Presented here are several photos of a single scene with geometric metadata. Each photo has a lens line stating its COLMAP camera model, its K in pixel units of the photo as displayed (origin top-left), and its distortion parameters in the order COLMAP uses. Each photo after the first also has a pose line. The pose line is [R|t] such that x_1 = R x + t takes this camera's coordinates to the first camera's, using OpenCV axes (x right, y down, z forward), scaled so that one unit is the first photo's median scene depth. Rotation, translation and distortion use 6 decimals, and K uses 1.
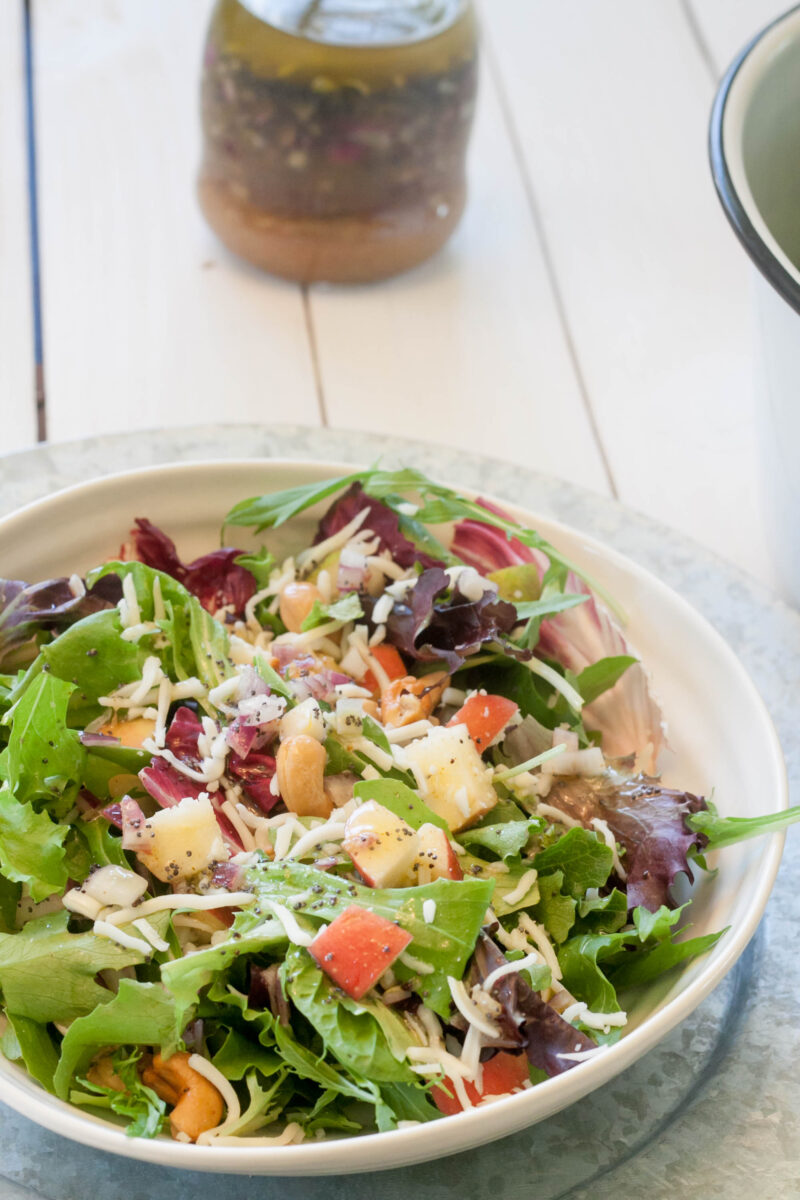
lens RADIAL K [[2794.2, 0, 400.0], [0, 2794.2, 600.0], [0, 0, 1]] dist [-0.199053, -0.161192]
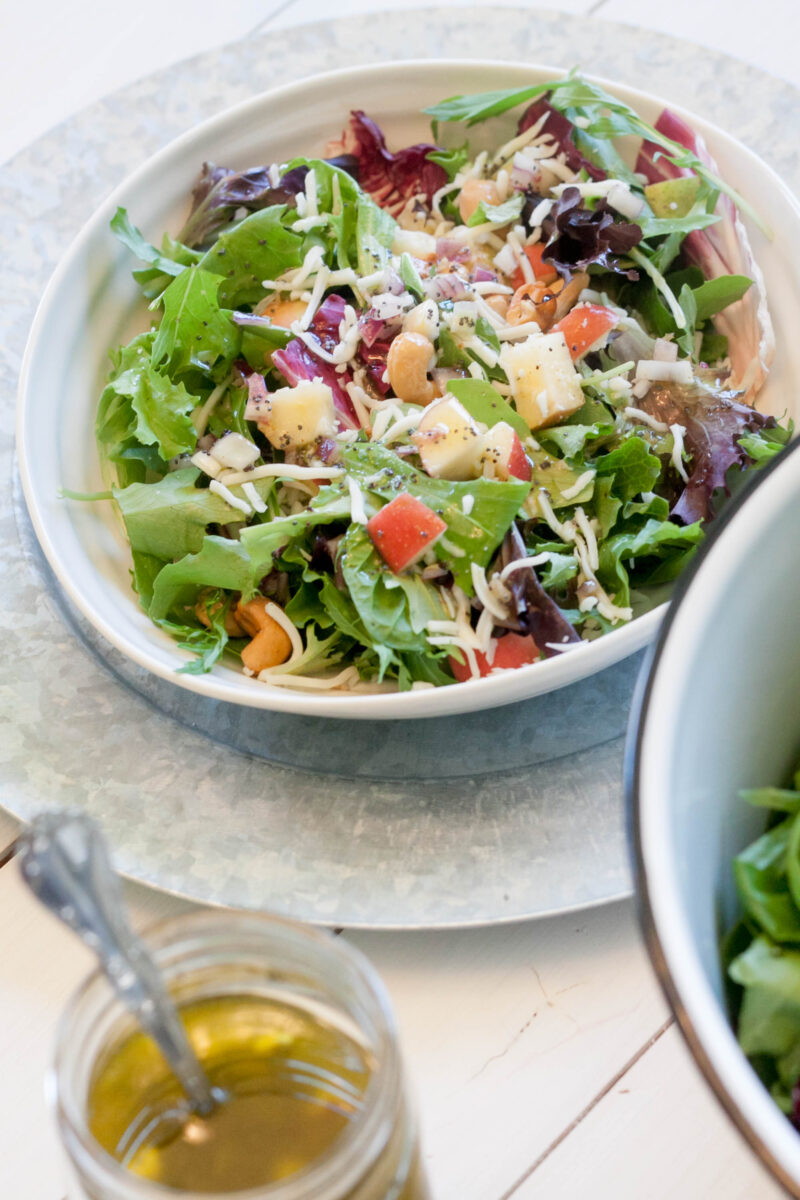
lens RADIAL K [[2794.2, 0, 400.0], [0, 2794.2, 600.0], [0, 0, 1]] dist [-0.199053, -0.161192]
pose [[0.949881, 0.118836, -0.289144, 0.310558], [-0.046685, 0.968481, 0.244671, -0.128427], [0.309106, -0.218910, 0.925490, -0.097219]]
